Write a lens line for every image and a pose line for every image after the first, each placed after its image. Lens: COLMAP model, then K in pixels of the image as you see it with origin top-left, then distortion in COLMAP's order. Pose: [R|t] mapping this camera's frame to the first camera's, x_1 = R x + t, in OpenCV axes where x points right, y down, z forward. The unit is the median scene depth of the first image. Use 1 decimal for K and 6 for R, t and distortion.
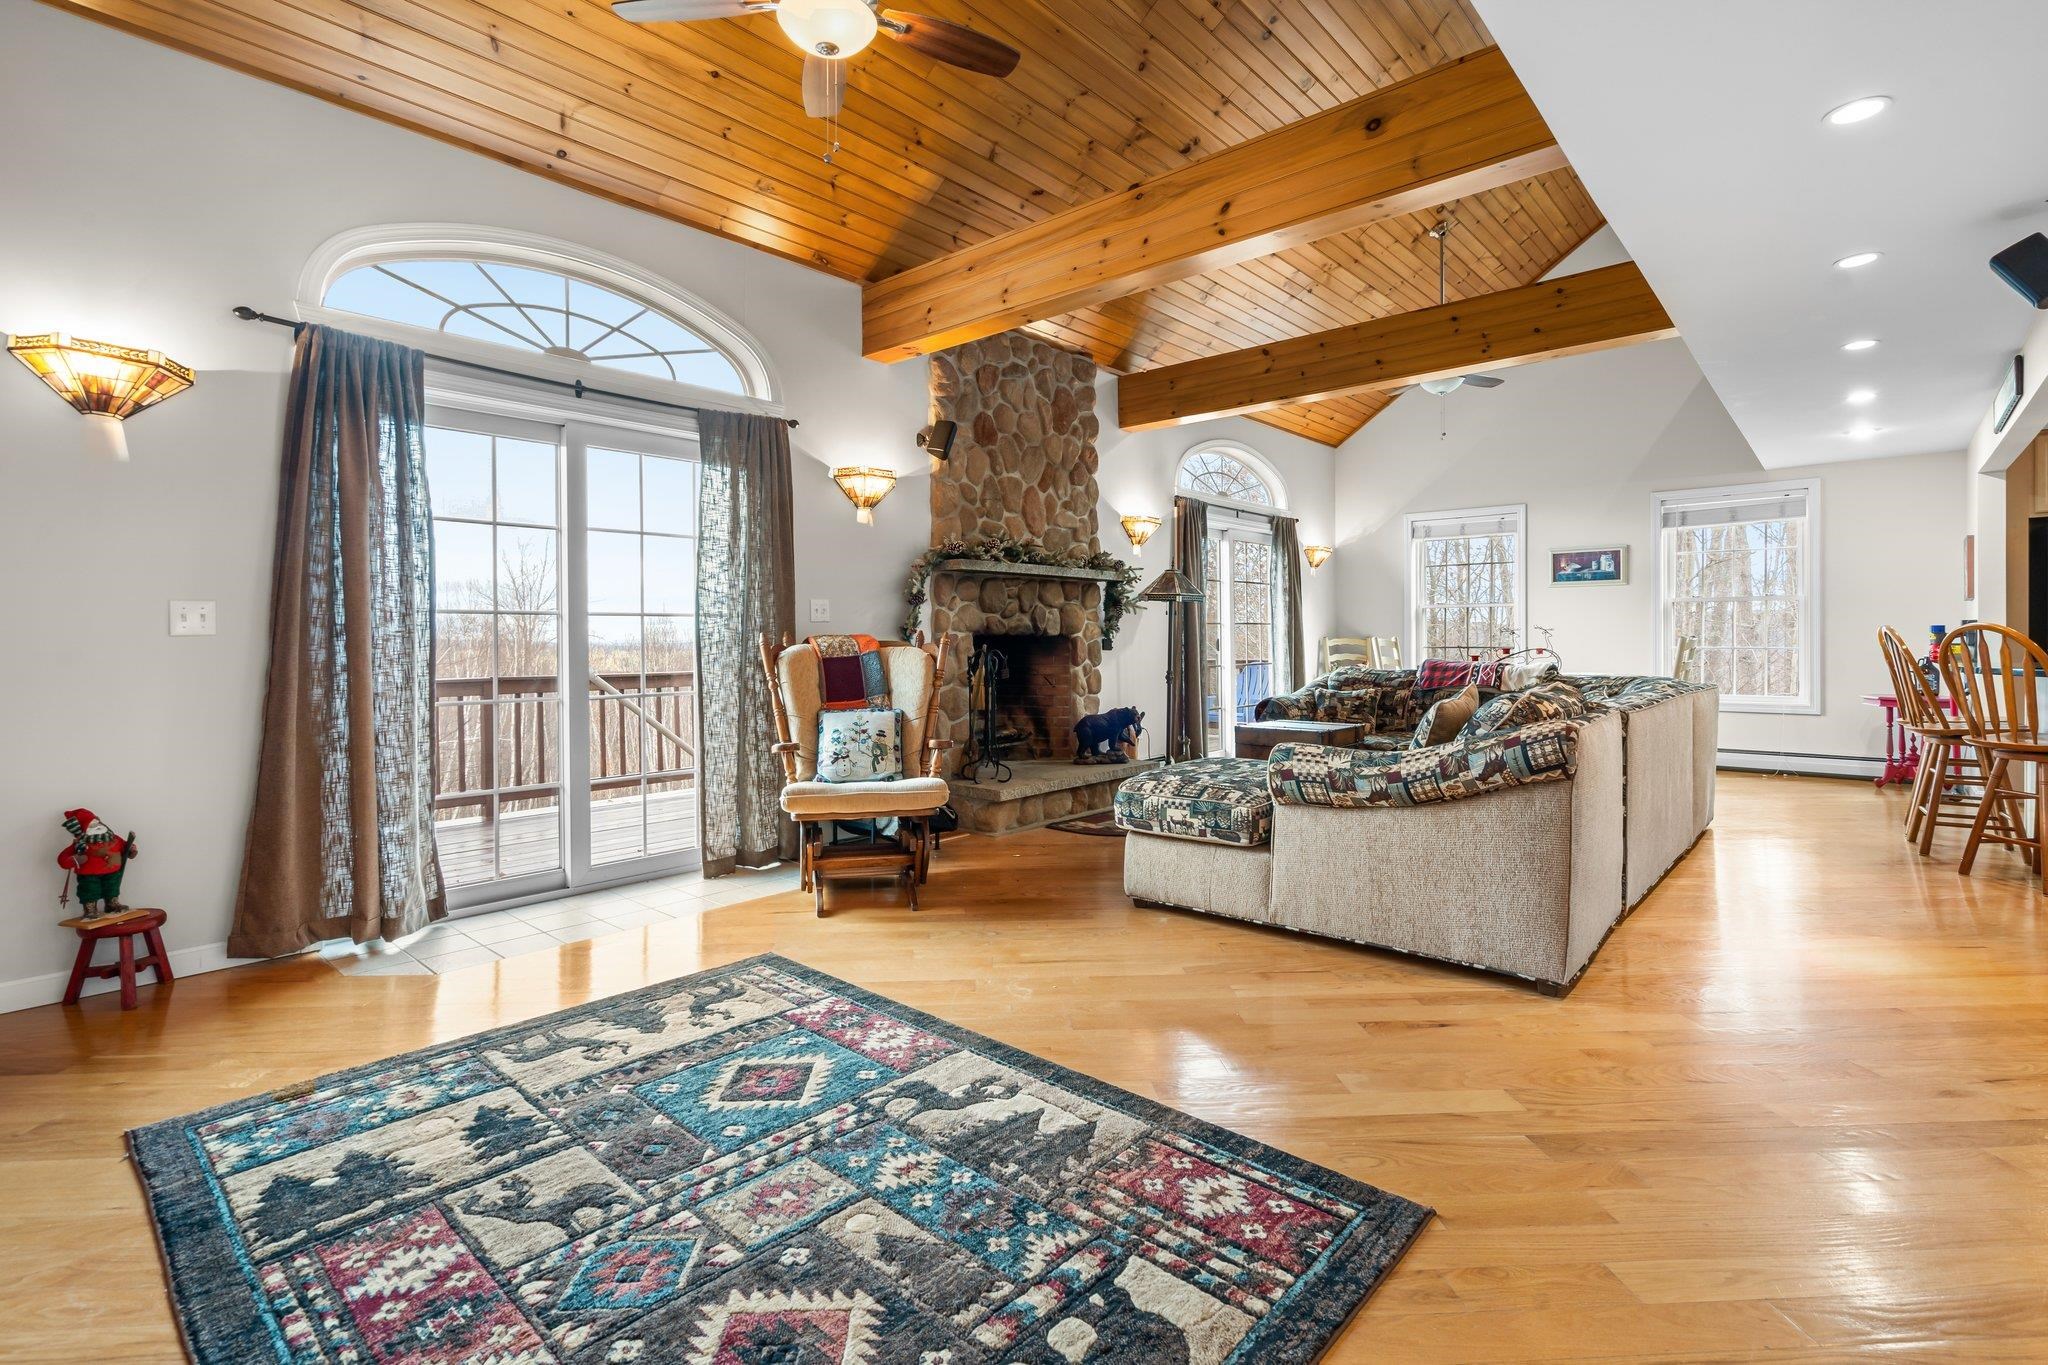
lens RADIAL K [[964.4, 0, 987.3], [0, 964.4, 657.0], [0, 0, 1]] dist [0.006439, 0.001952]
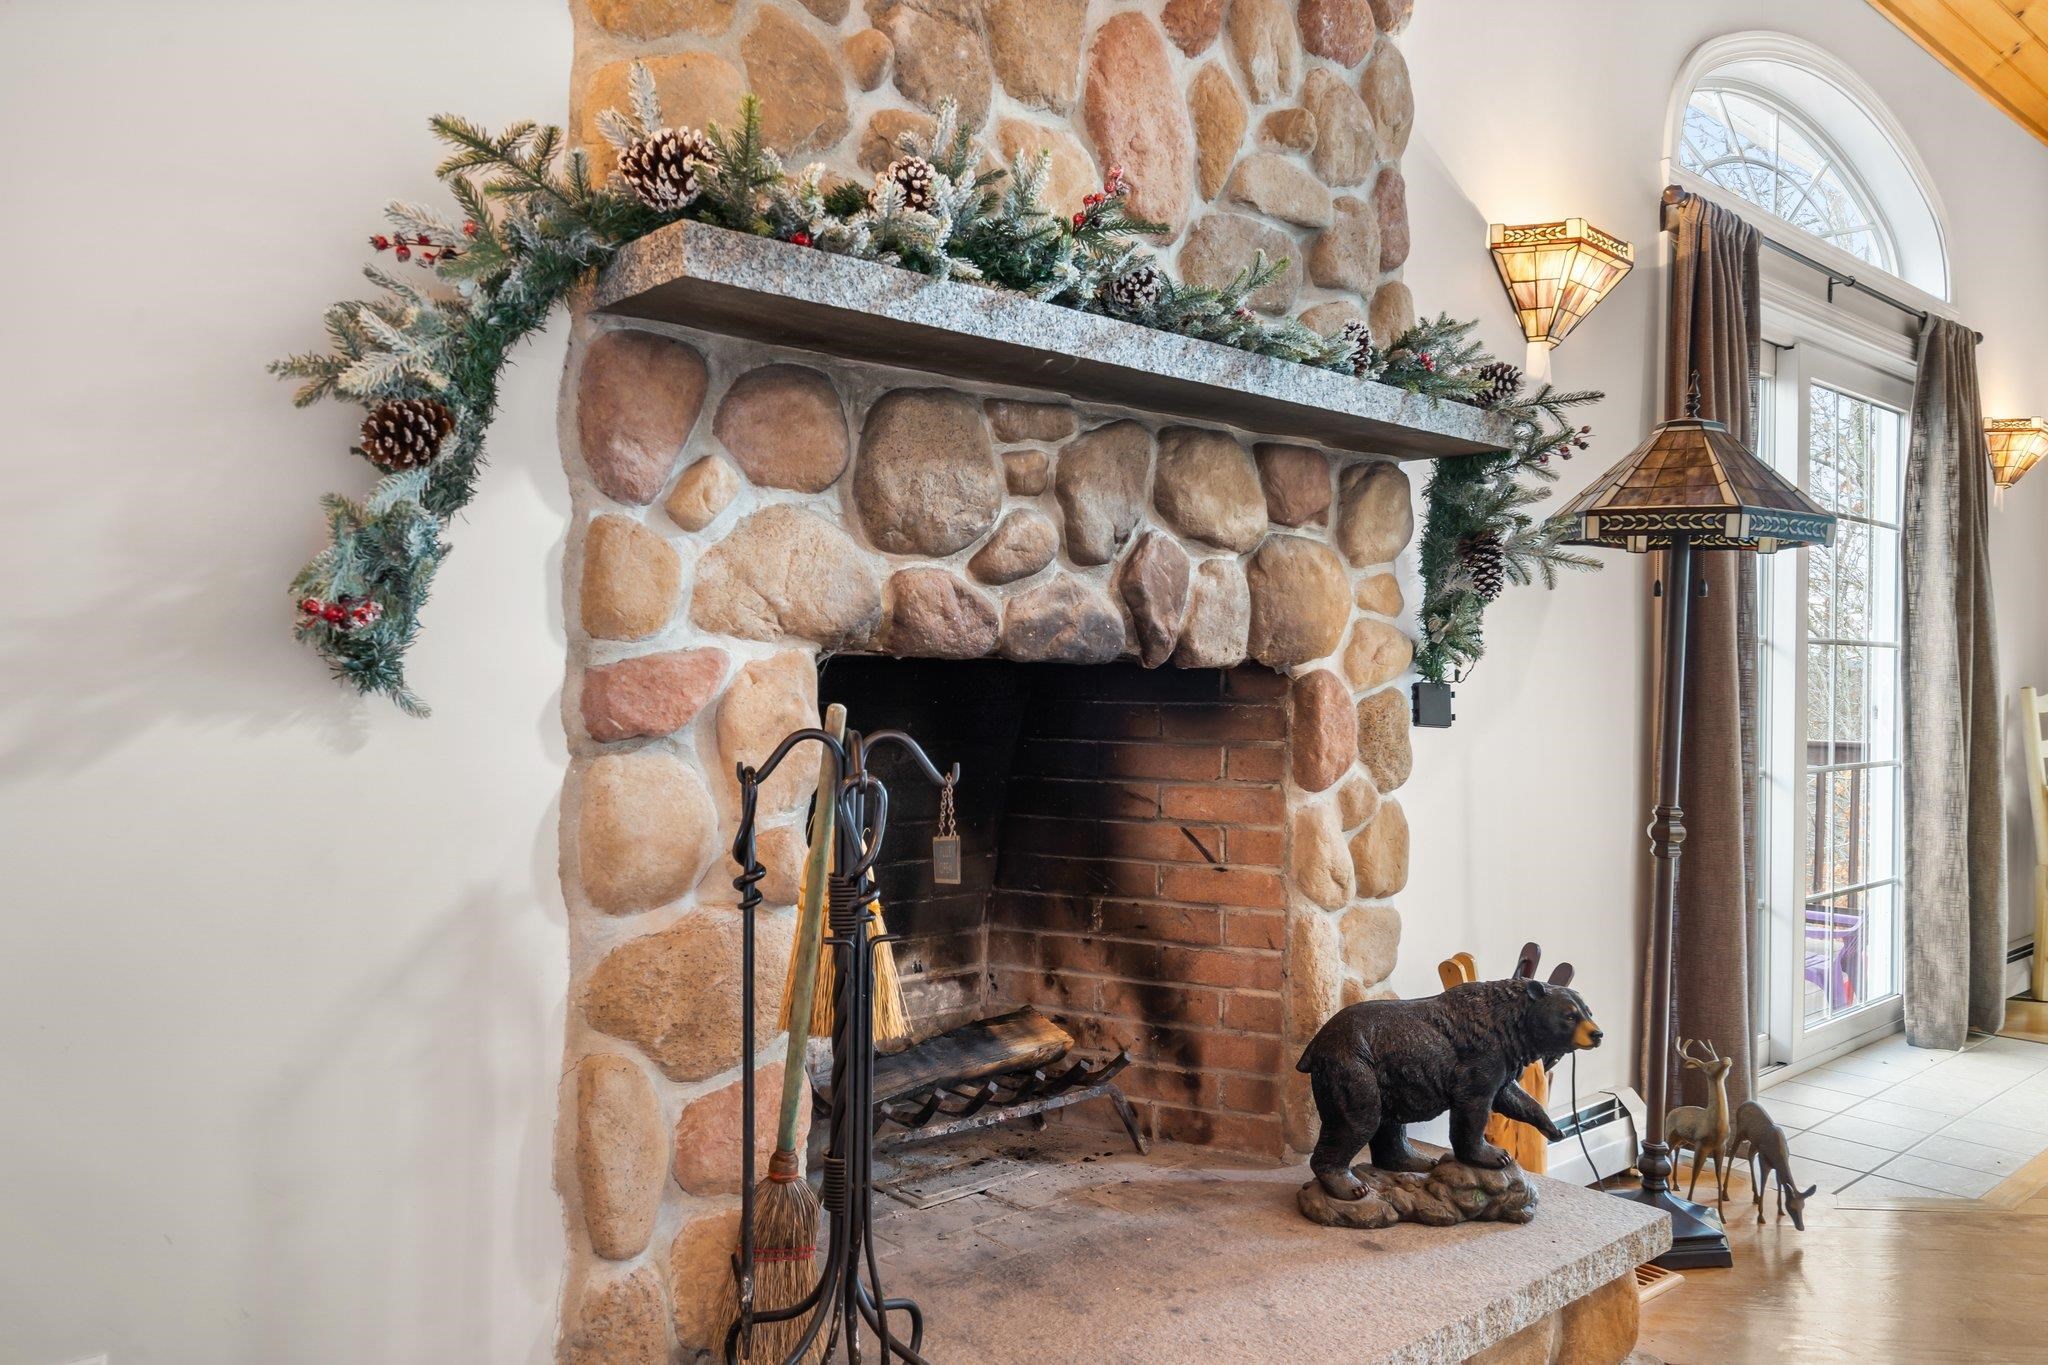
lens RADIAL K [[1461.5, 0, 1020.9], [0, 1461.5, 680.9], [0, 0, 1]] dist [0.012356, 0.001126]
pose [[0.996168, 0.016943, -0.085803, 0.049600], [-0.018189, 0.999740, -0.013758, -0.012636], [0.085548, 0.015266, 0.996217, 0.620925]]
